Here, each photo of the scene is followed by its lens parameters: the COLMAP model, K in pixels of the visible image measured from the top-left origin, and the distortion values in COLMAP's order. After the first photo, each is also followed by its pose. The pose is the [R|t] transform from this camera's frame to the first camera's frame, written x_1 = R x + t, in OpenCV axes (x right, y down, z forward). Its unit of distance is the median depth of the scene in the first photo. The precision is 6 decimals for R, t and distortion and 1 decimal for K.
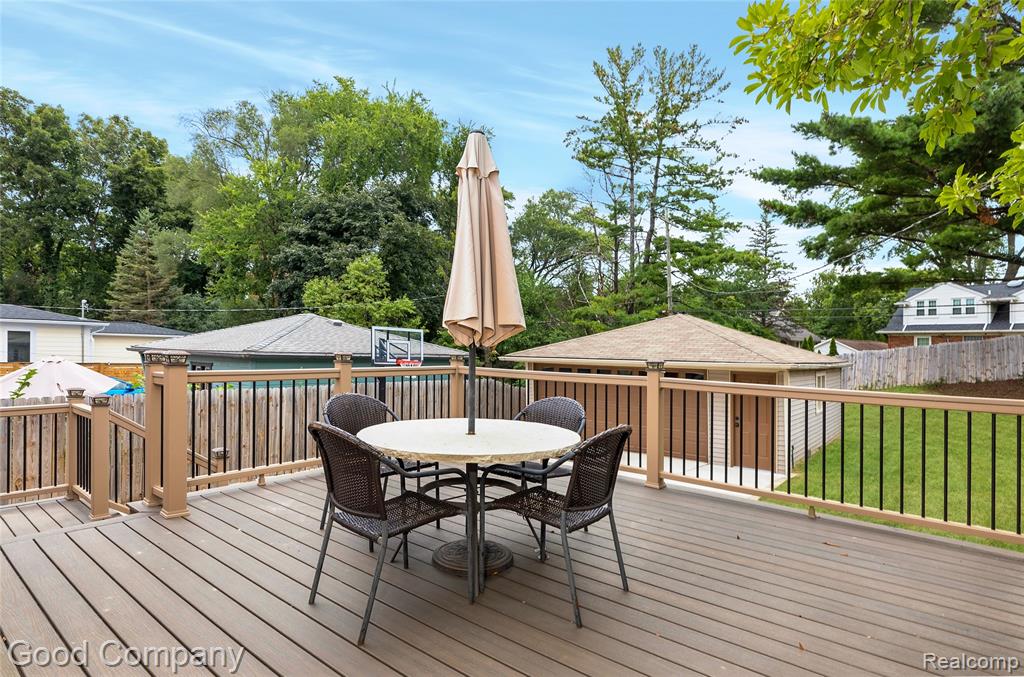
lens RADIAL K [[543.0, 0, 512.1], [0, 543.0, 339.7], [0, 0, 1]] dist [-0.000796, -0.000231]
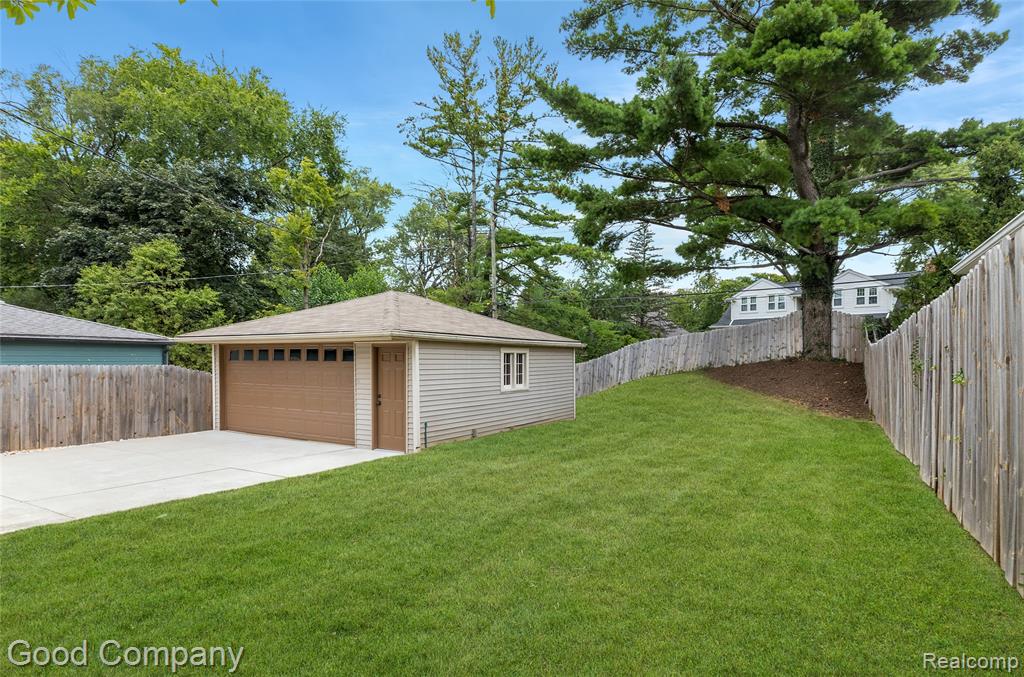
lens RADIAL K [[550.2, 0, 512.5], [0, 550.2, 341.0], [0, 0, 1]] dist [0.004149, 0.000008]
pose [[0.983975, -0.009112, 0.178075, 0.116476], [0.009708, 0.999950, -0.002478, 0.014323], [-0.178043, 0.004167, 0.984014, 0.015824]]
